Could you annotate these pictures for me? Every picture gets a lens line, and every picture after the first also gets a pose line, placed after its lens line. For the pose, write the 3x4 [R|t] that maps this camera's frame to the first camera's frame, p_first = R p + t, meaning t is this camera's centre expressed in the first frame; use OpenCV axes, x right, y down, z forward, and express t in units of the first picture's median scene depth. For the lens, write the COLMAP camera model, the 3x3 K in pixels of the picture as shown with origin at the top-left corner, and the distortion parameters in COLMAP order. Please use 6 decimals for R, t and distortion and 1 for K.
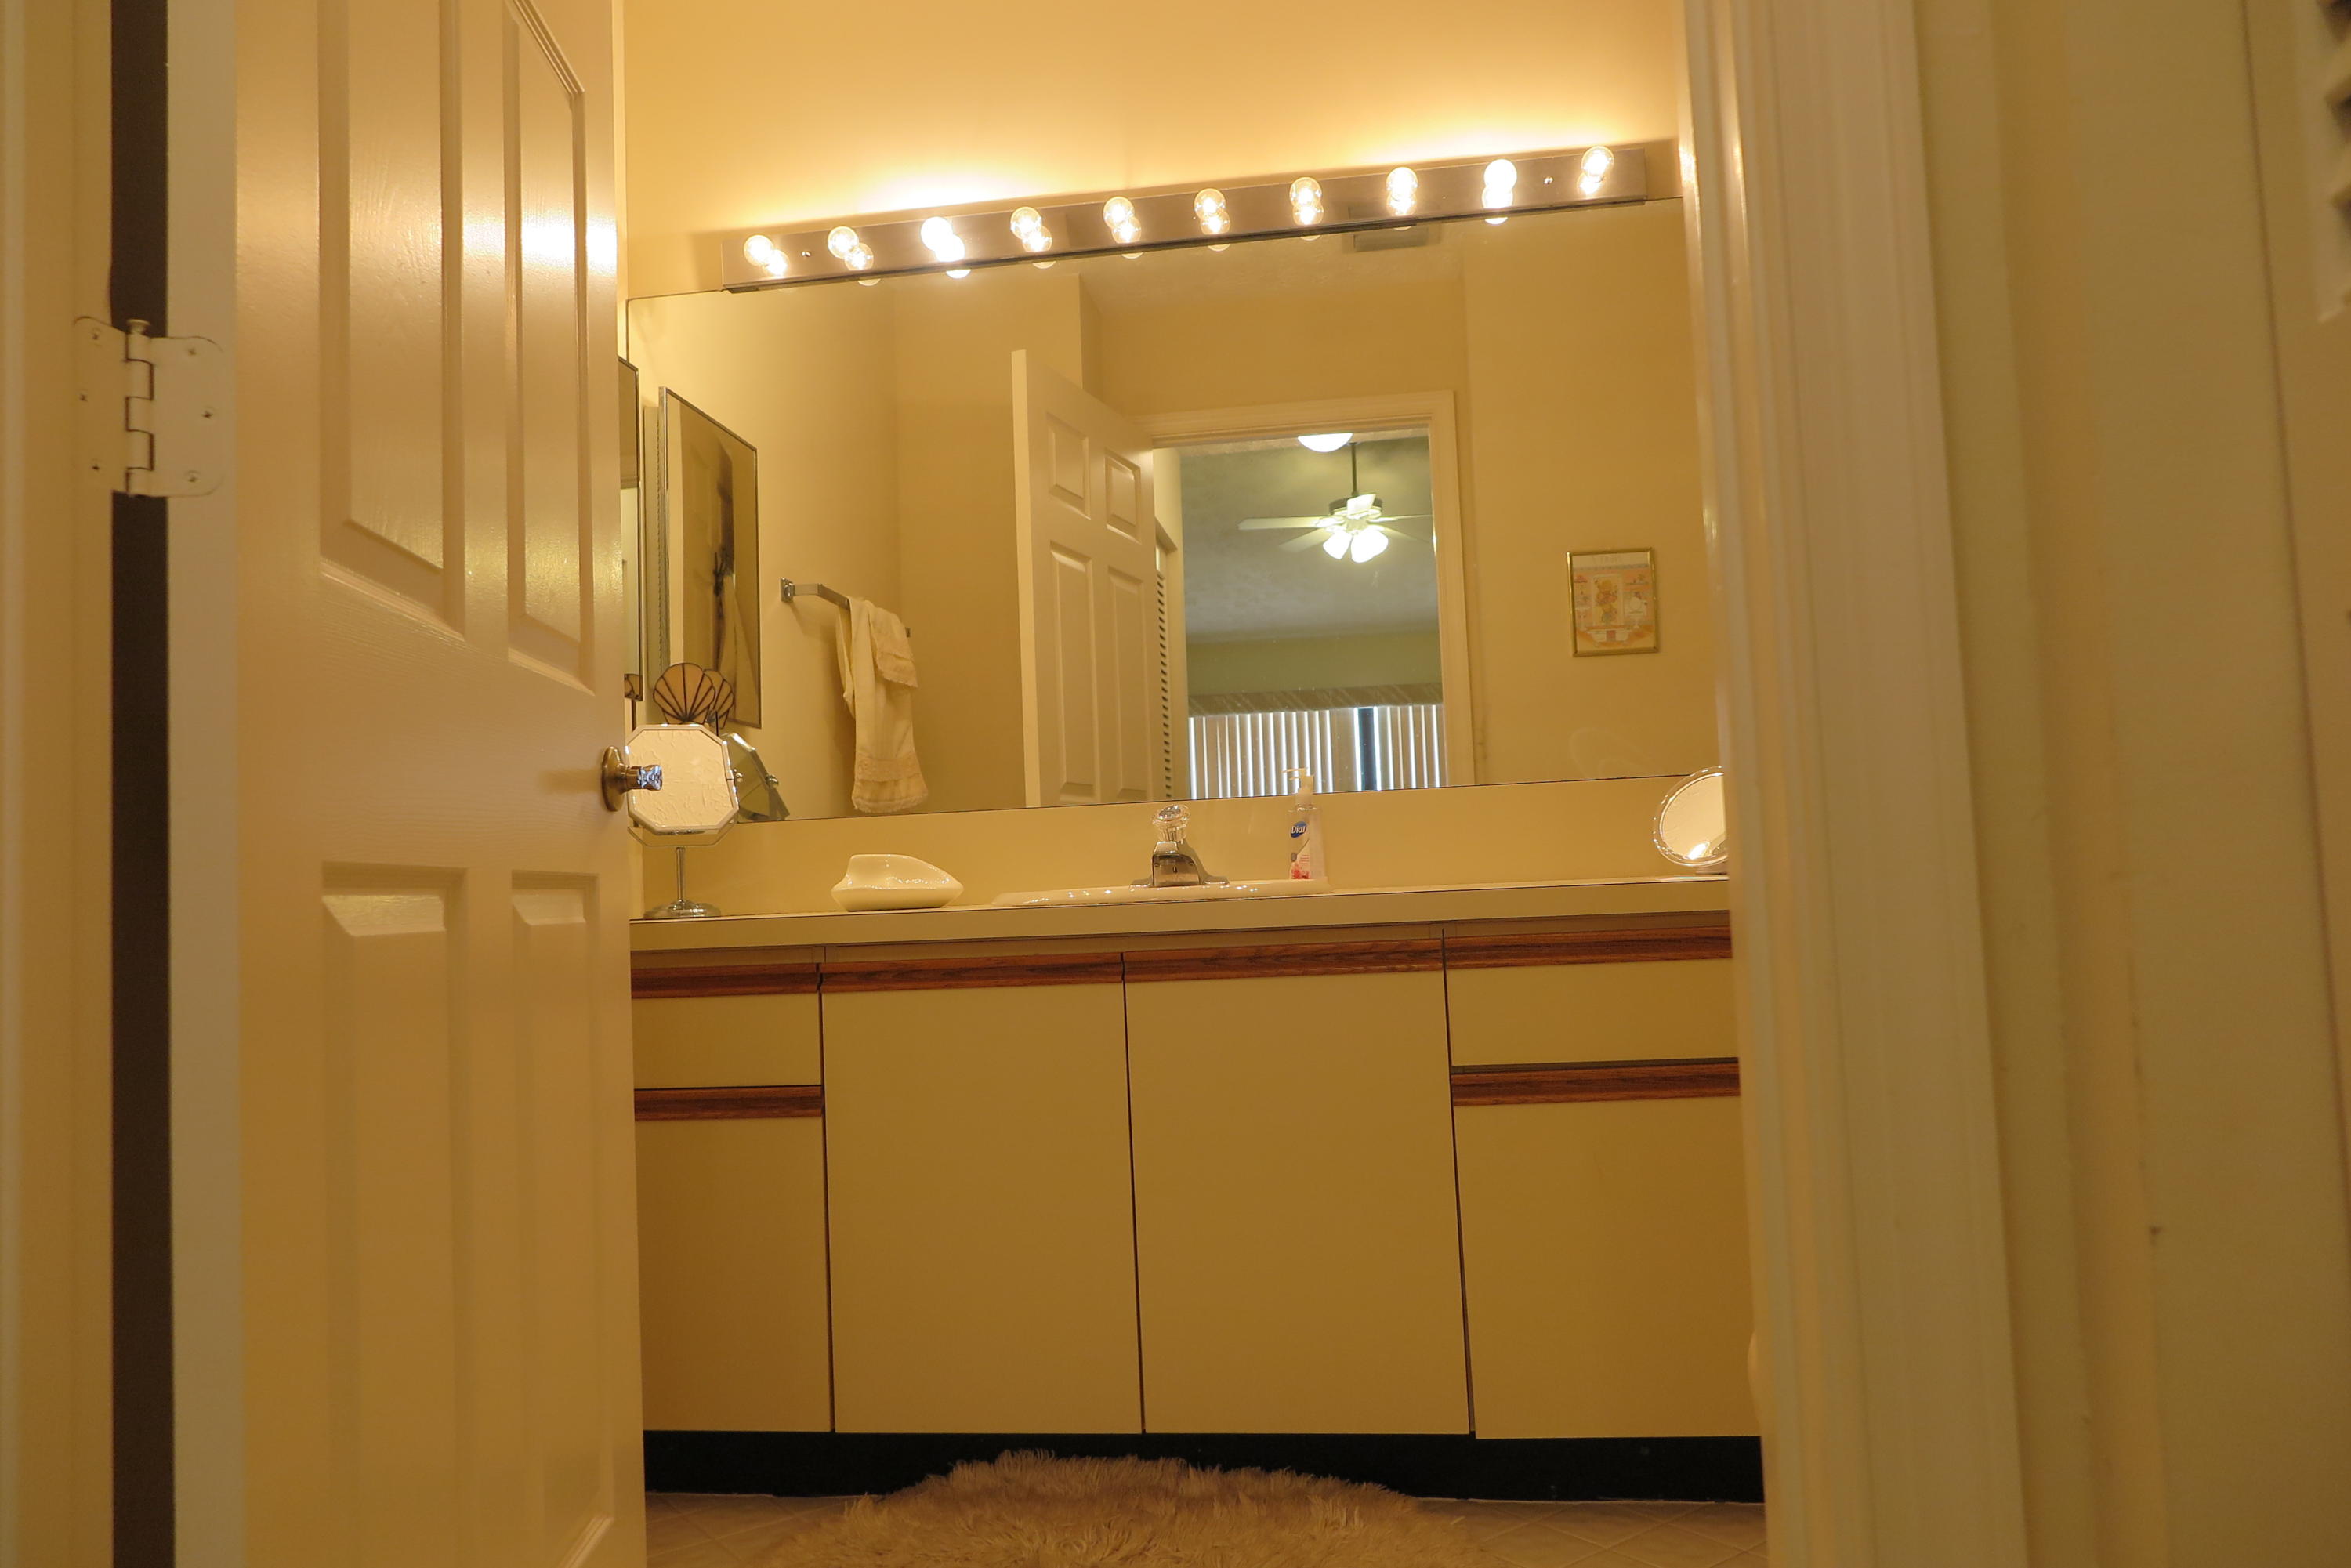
lens RADIAL K [[1603.6, 0, 1174.9], [0, 1603.6, 768.4], [0, 0, 1]] dist [-0.012629, 0.003753]
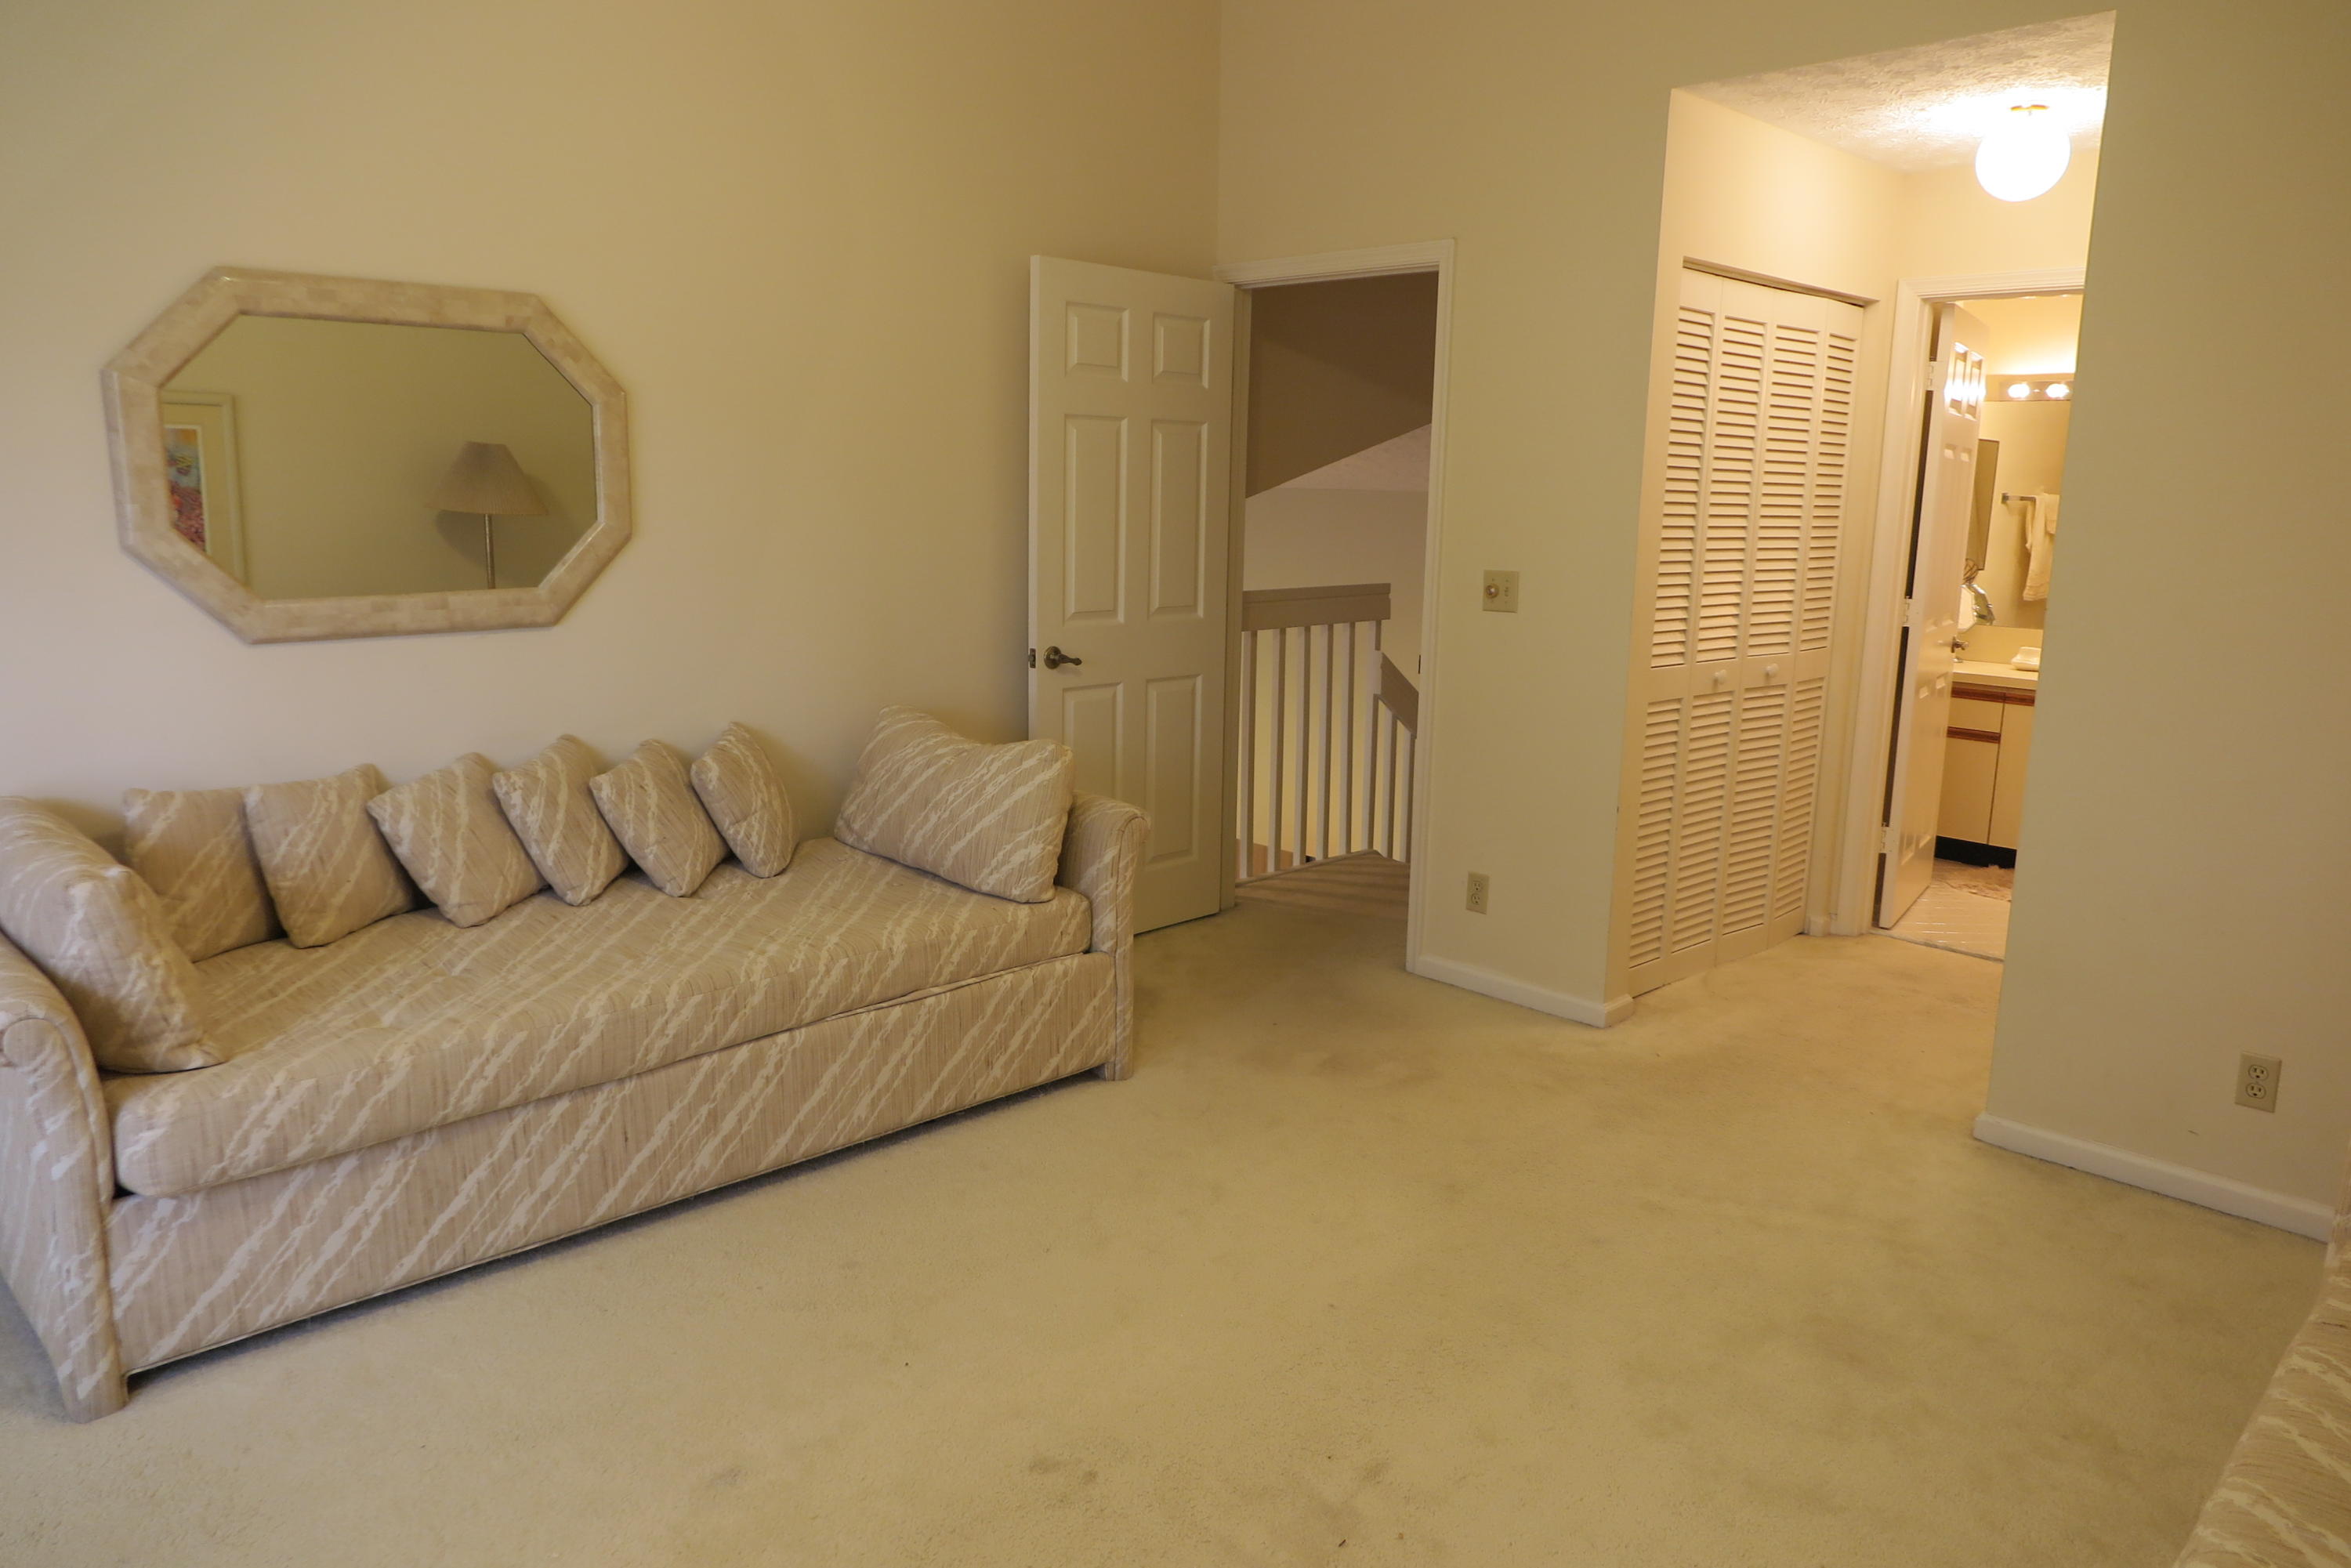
lens RADIAL K [[1603.6, 0, 1174.9], [0, 1603.6, 768.4], [0, 0, 1]] dist [-0.012629, 0.003753]
pose [[0.783699, 0.172558, -0.596691, 0.220588], [-0.015350, 0.965724, 0.259117, -0.296273], [0.620951, -0.193911, 0.759486, -1.354449]]
